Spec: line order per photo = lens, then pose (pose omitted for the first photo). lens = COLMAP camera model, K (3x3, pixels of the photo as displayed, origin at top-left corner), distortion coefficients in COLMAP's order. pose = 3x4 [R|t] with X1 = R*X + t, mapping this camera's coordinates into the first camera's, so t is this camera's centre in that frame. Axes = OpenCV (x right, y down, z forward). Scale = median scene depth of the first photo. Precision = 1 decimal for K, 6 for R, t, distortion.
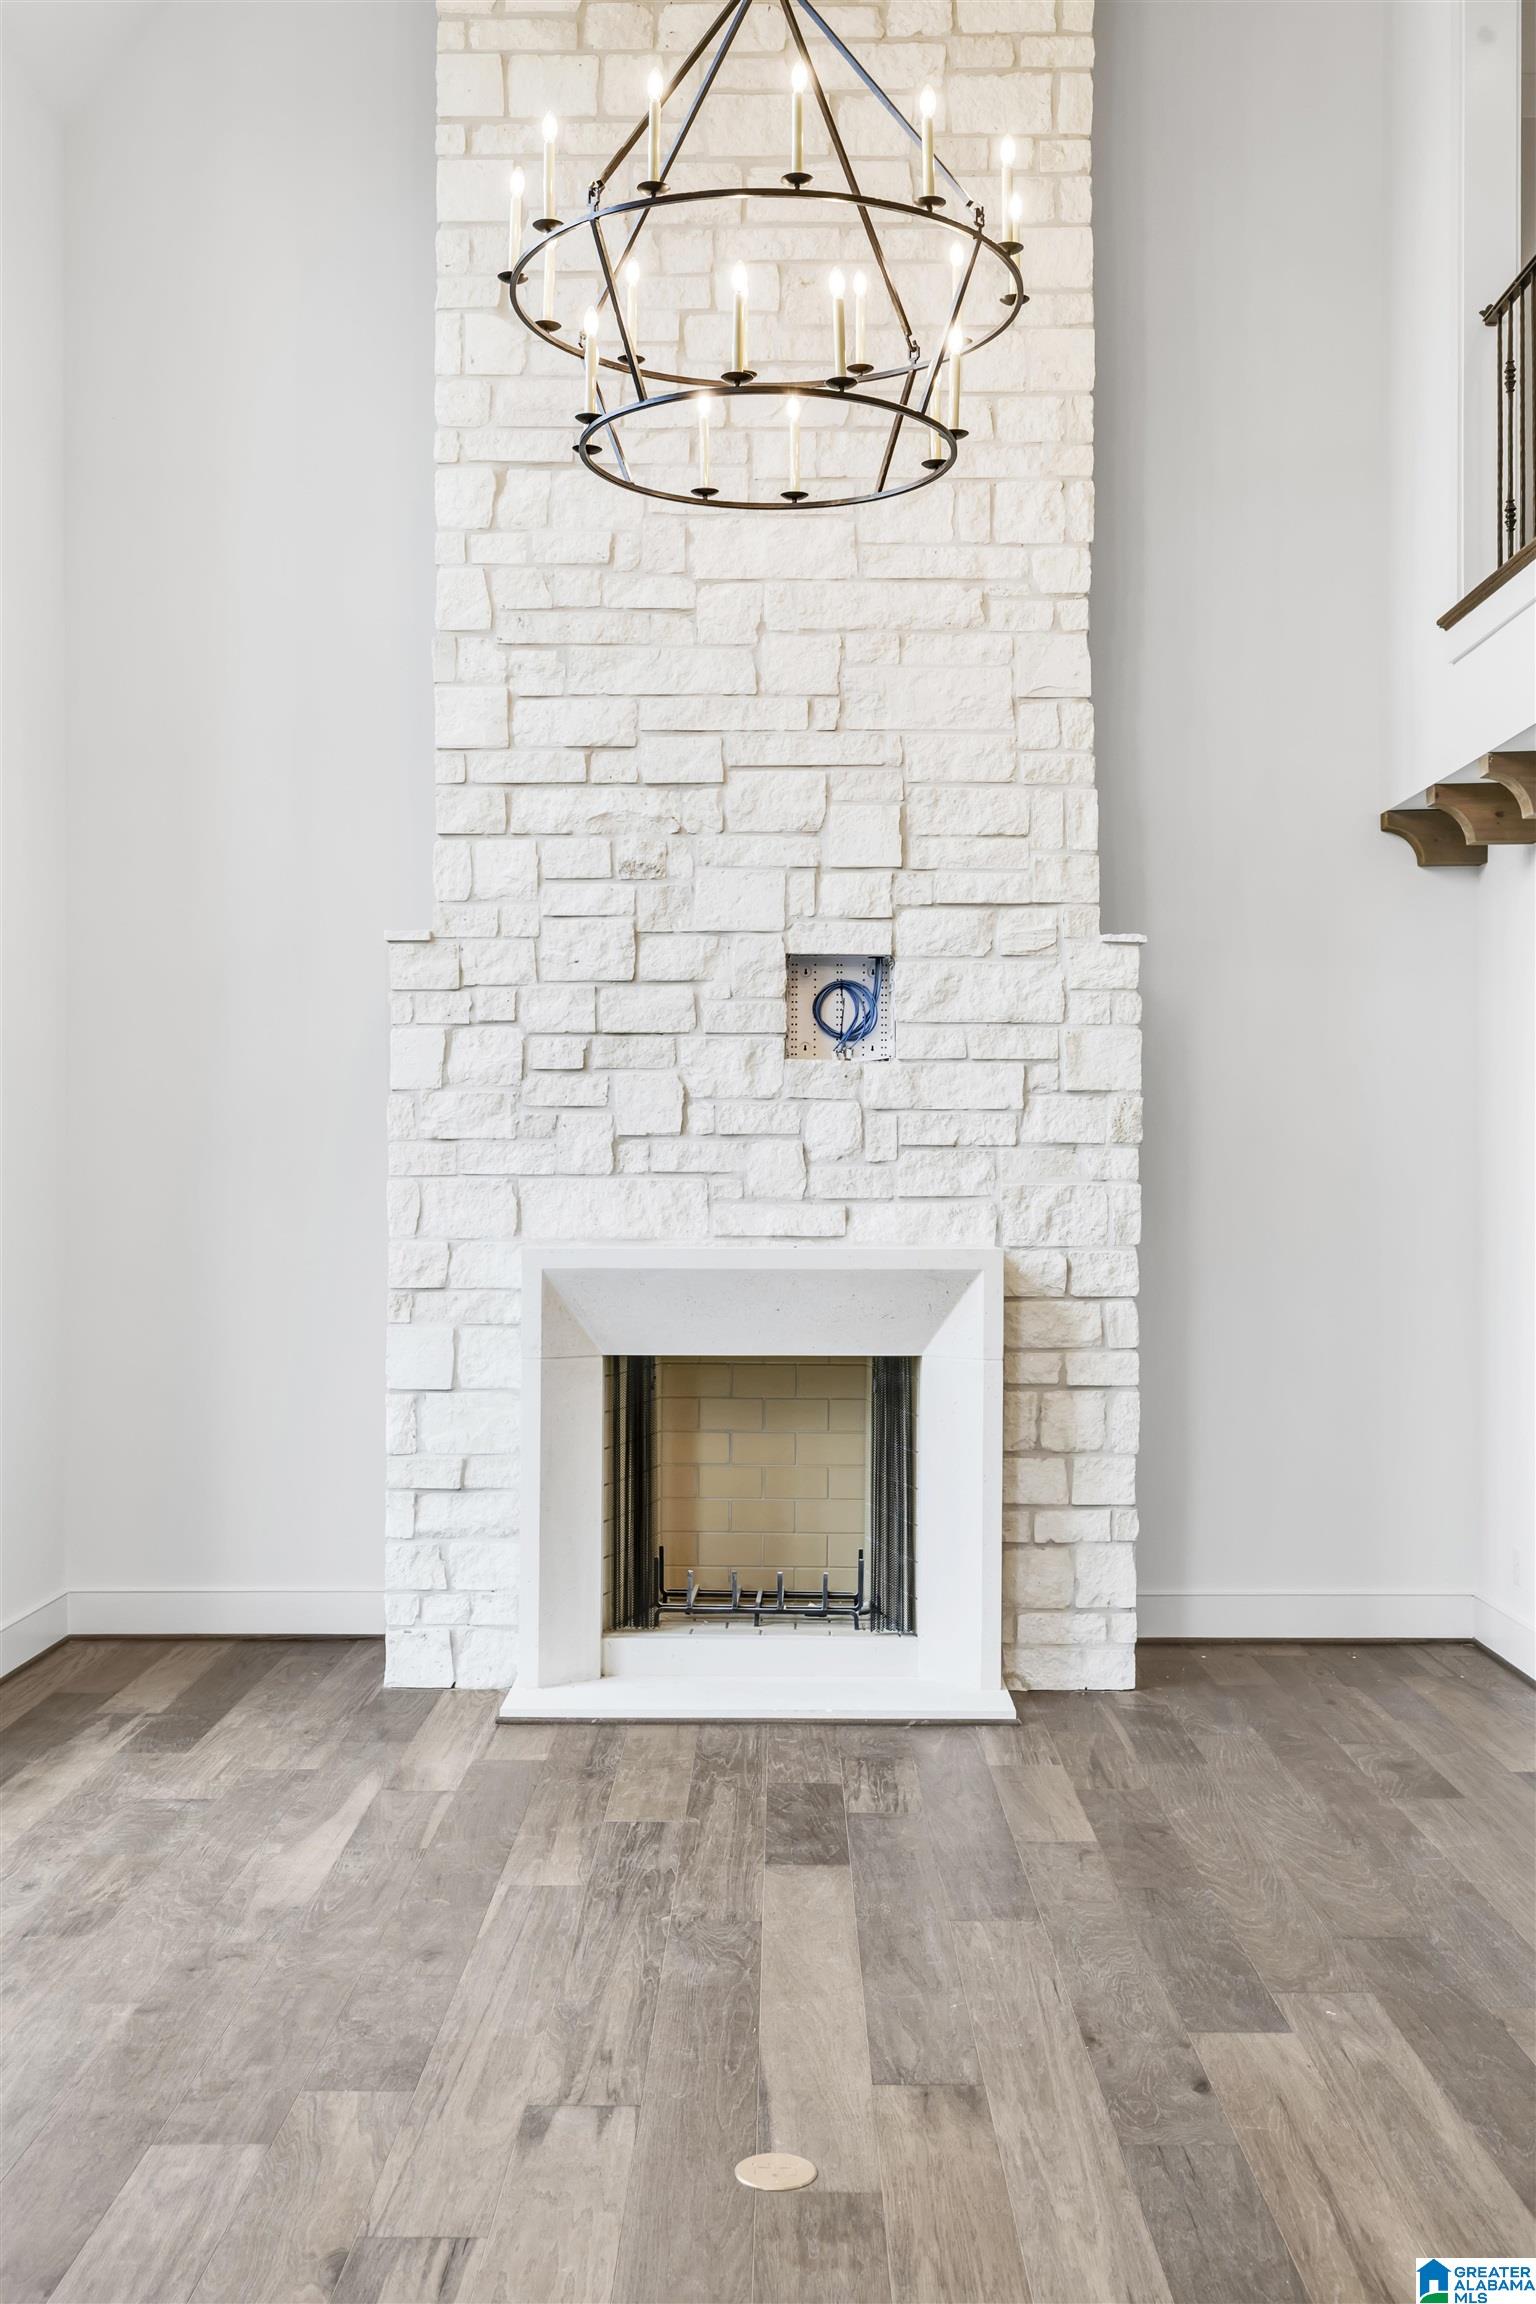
lens RADIAL K [[2391.3, 0, 768.7], [0, 2391.3, 1161.4], [0, 0, 1]] dist [-0.004548, 0.000000]
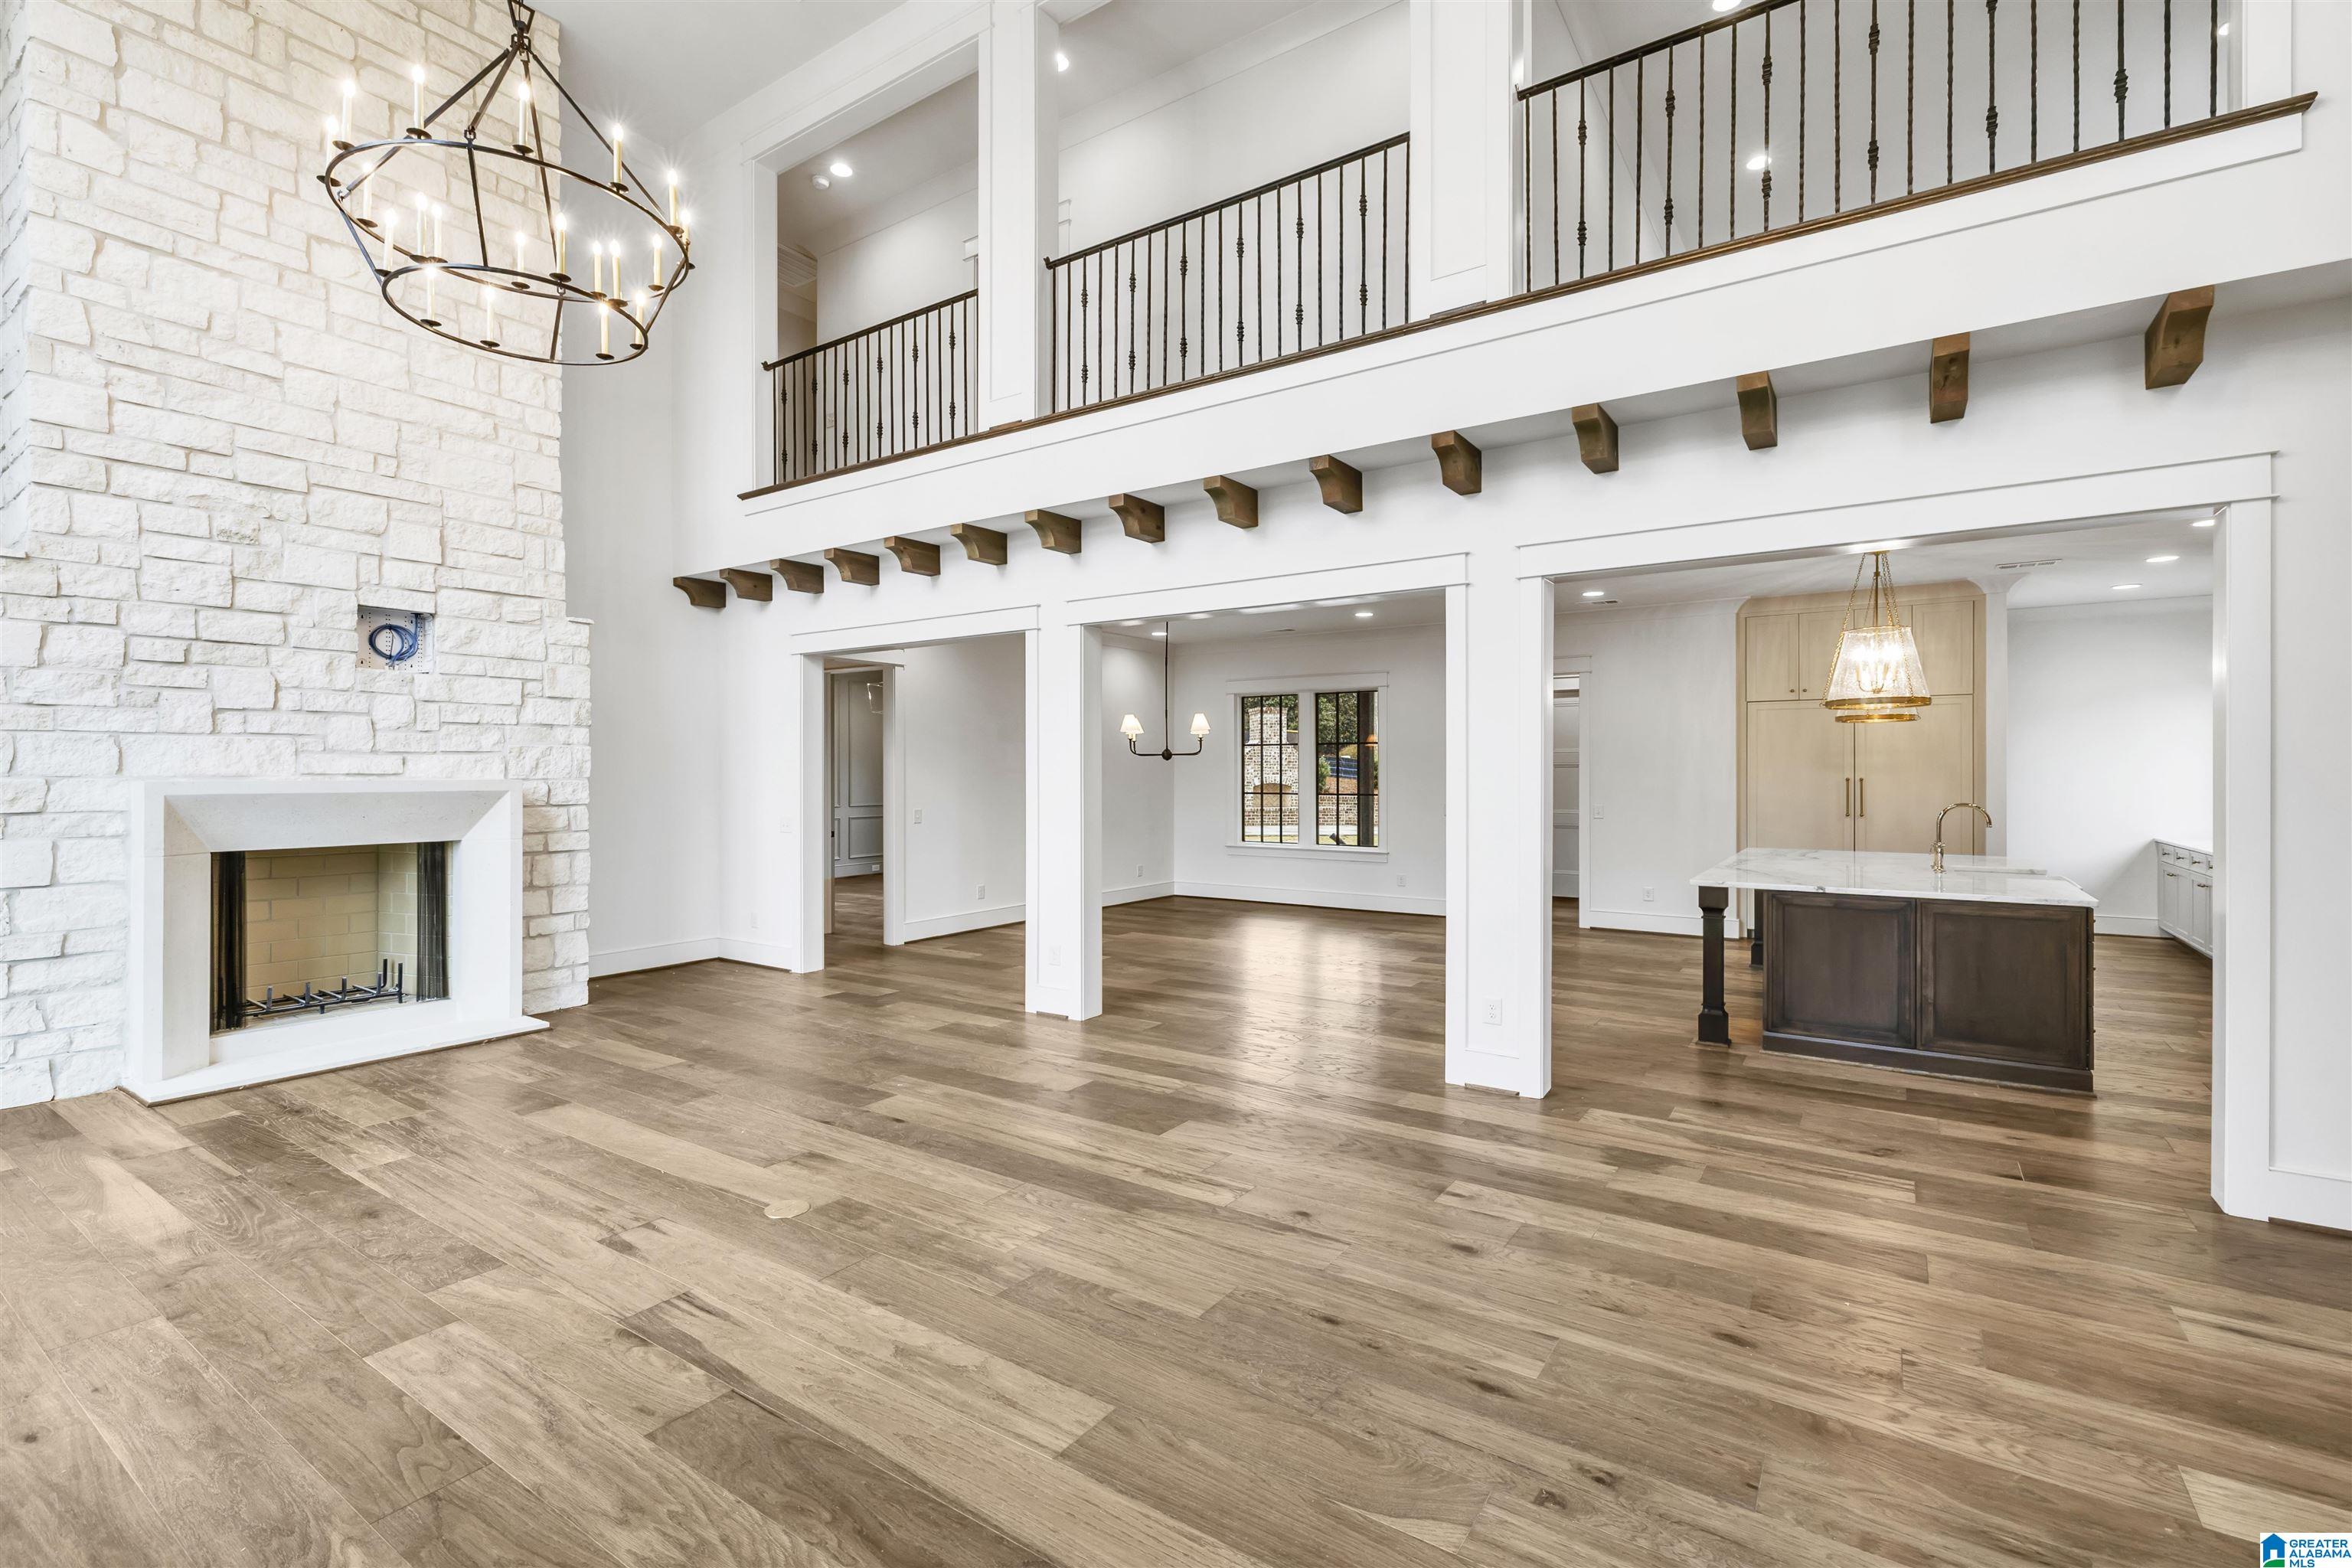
lens RADIAL K [[1018.9, 0, 1184.4], [0, 1018.9, 768.2], [0, 0, 1]] dist [0.001550, -0.000073]
pose [[0.550444, 0.004955, 0.834857, -0.268888], [-0.002706, 0.999988, -0.004151, 0.028728], [-0.834868, 0.000026, 0.550451, 0.128461]]
